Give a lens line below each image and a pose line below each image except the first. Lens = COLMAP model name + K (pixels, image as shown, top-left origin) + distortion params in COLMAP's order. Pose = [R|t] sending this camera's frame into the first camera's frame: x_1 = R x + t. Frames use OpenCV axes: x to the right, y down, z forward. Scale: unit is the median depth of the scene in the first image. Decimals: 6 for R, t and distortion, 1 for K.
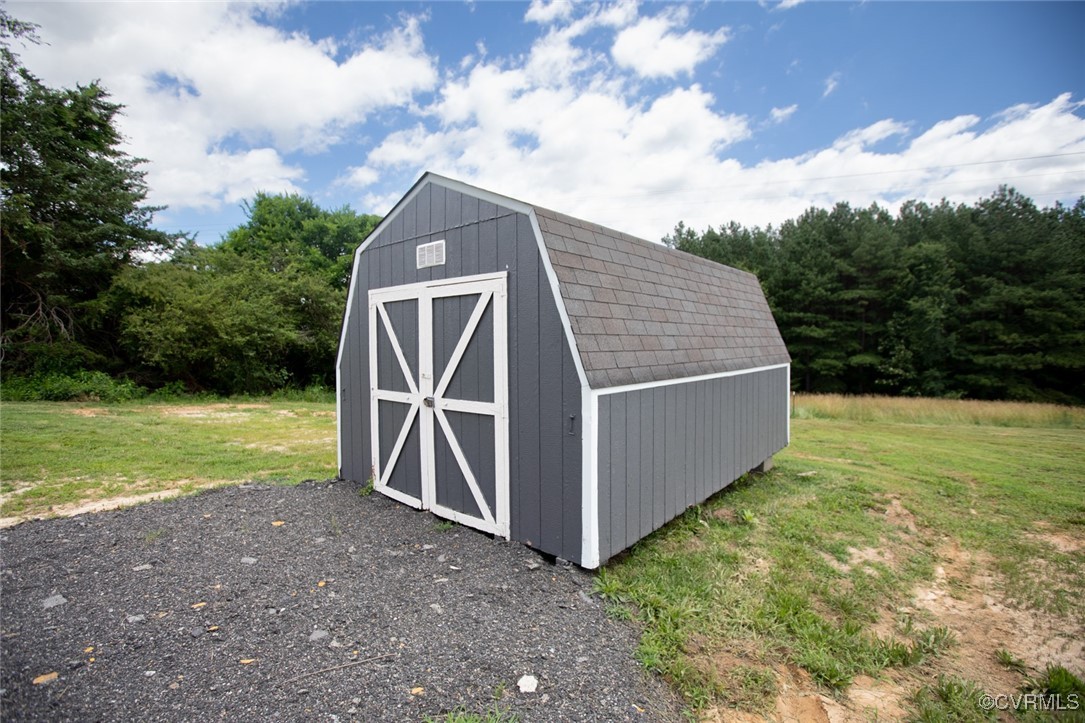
lens RADIAL K [[493.7, 0, 544.2], [0, 493.7, 355.6], [0, 0, 1]] dist [-0.029092, 0.007618]
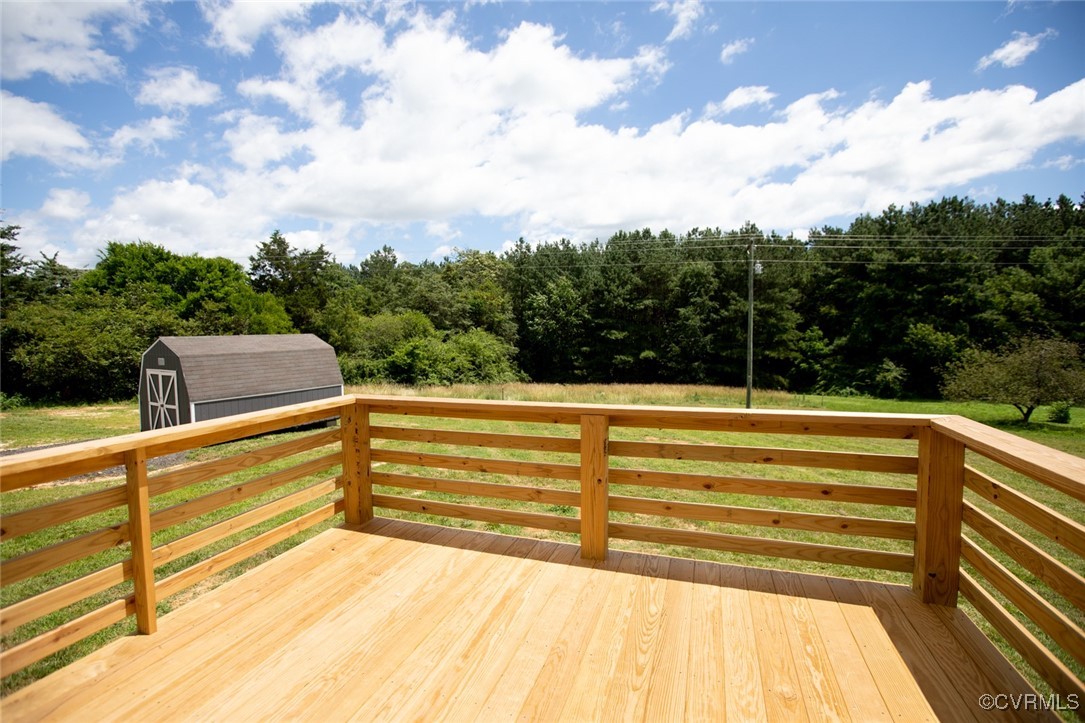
lens RADIAL K [[493.7, 0, 540.1], [0, 493.7, 352.0], [0, 0, 1]] dist [-0.029092, 0.007618]
pose [[0.985779, -0.018665, 0.167008, 0.306064], [0.015948, 0.999718, 0.017594, -0.050165], [-0.167289, -0.014680, 0.985799, -0.469133]]
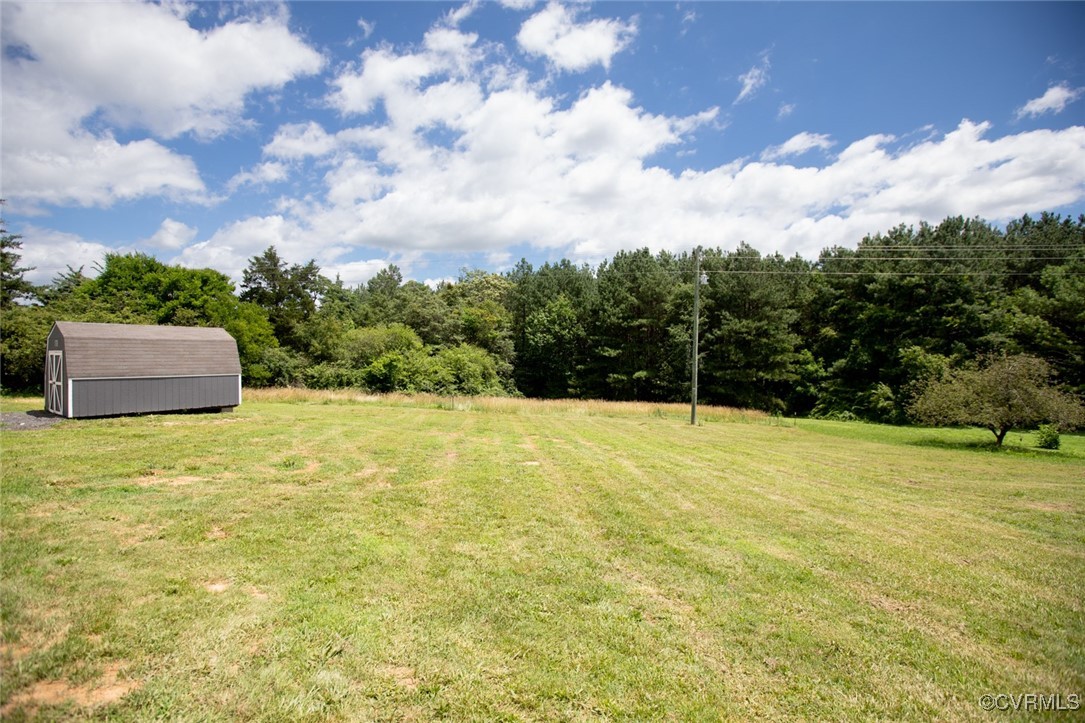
lens RADIAL K [[493.7, 0, 545.4], [0, 493.7, 356.3], [0, 0, 1]] dist [-0.029092, 0.007618]
pose [[0.995544, 0.006393, 0.094077, 0.559726], [-0.003996, 0.999663, -0.025649, -0.005001], [-0.094209, 0.025159, 0.995234, -0.533157]]
